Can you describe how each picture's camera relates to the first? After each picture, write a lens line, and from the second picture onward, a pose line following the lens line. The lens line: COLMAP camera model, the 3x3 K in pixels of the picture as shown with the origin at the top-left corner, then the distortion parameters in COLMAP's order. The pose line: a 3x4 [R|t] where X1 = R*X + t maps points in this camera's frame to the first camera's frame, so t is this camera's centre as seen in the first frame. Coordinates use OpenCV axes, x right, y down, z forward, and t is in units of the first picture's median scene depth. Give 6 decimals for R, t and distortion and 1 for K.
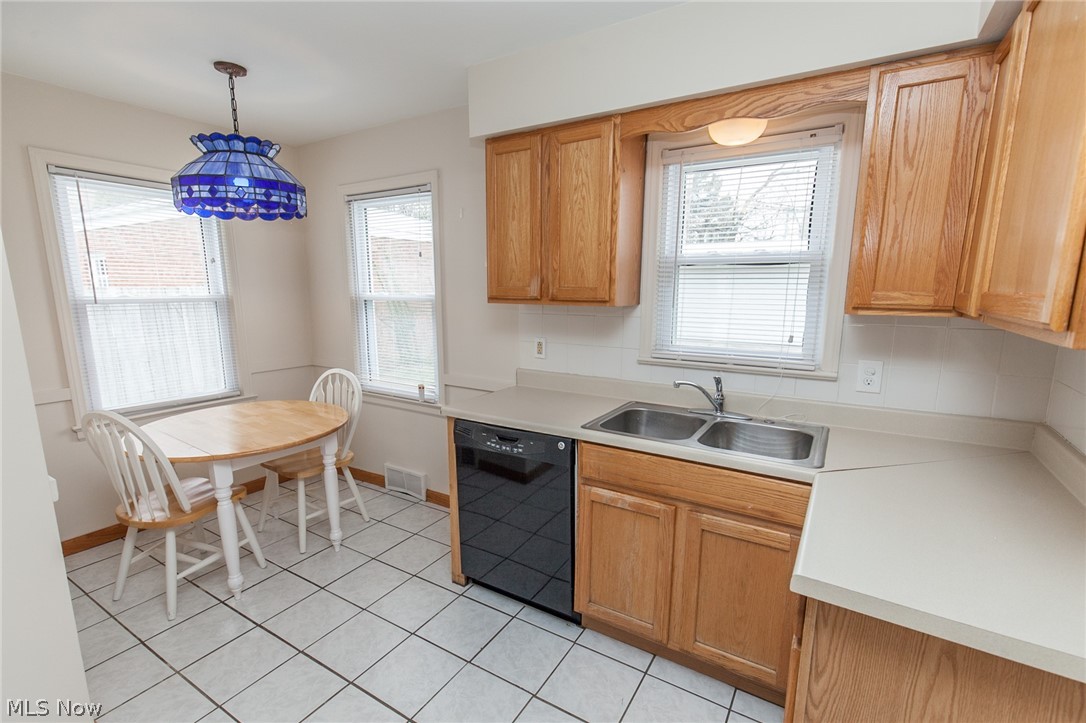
lens RADIAL K [[492.6, 0, 542.7], [0, 492.6, 371.4], [0, 0, 1]] dist [-0.002083, -0.000287]
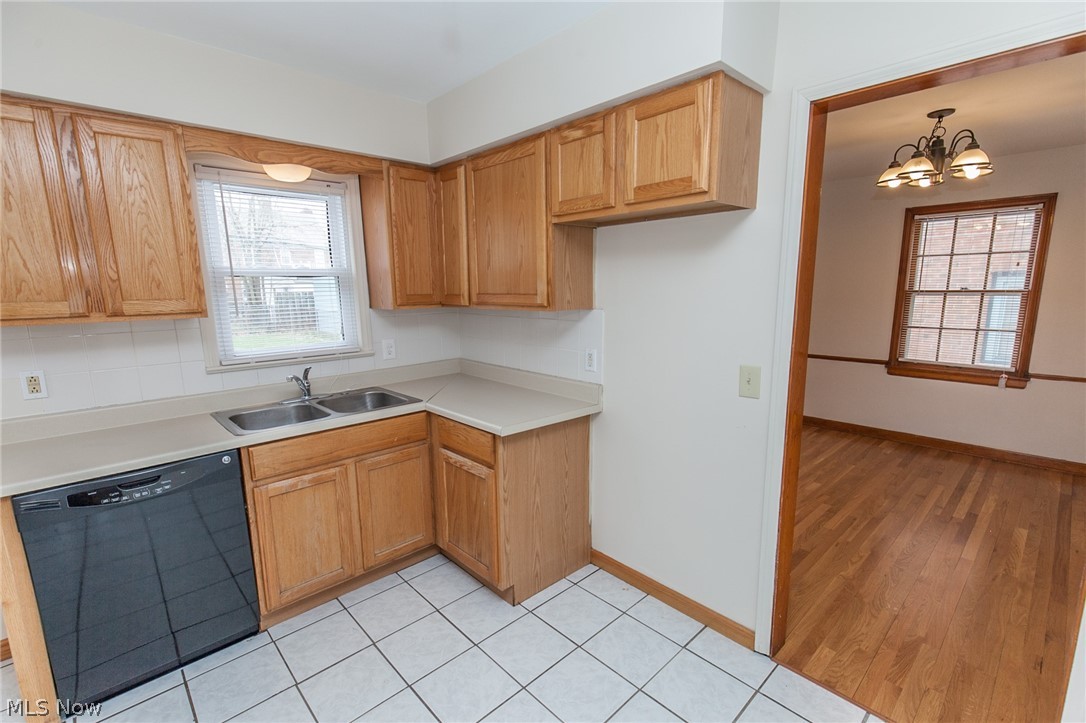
lens RADIAL K [[492.6, 0, 540.0], [0, 492.6, 366.9], [0, 0, 1]] dist [-0.002083, -0.000287]
pose [[0.259408, -0.165587, 0.951467, -0.746258], [0.178144, 0.976490, 0.121372, -0.040469], [-0.949196, 0.138013, 0.282807, 0.107074]]
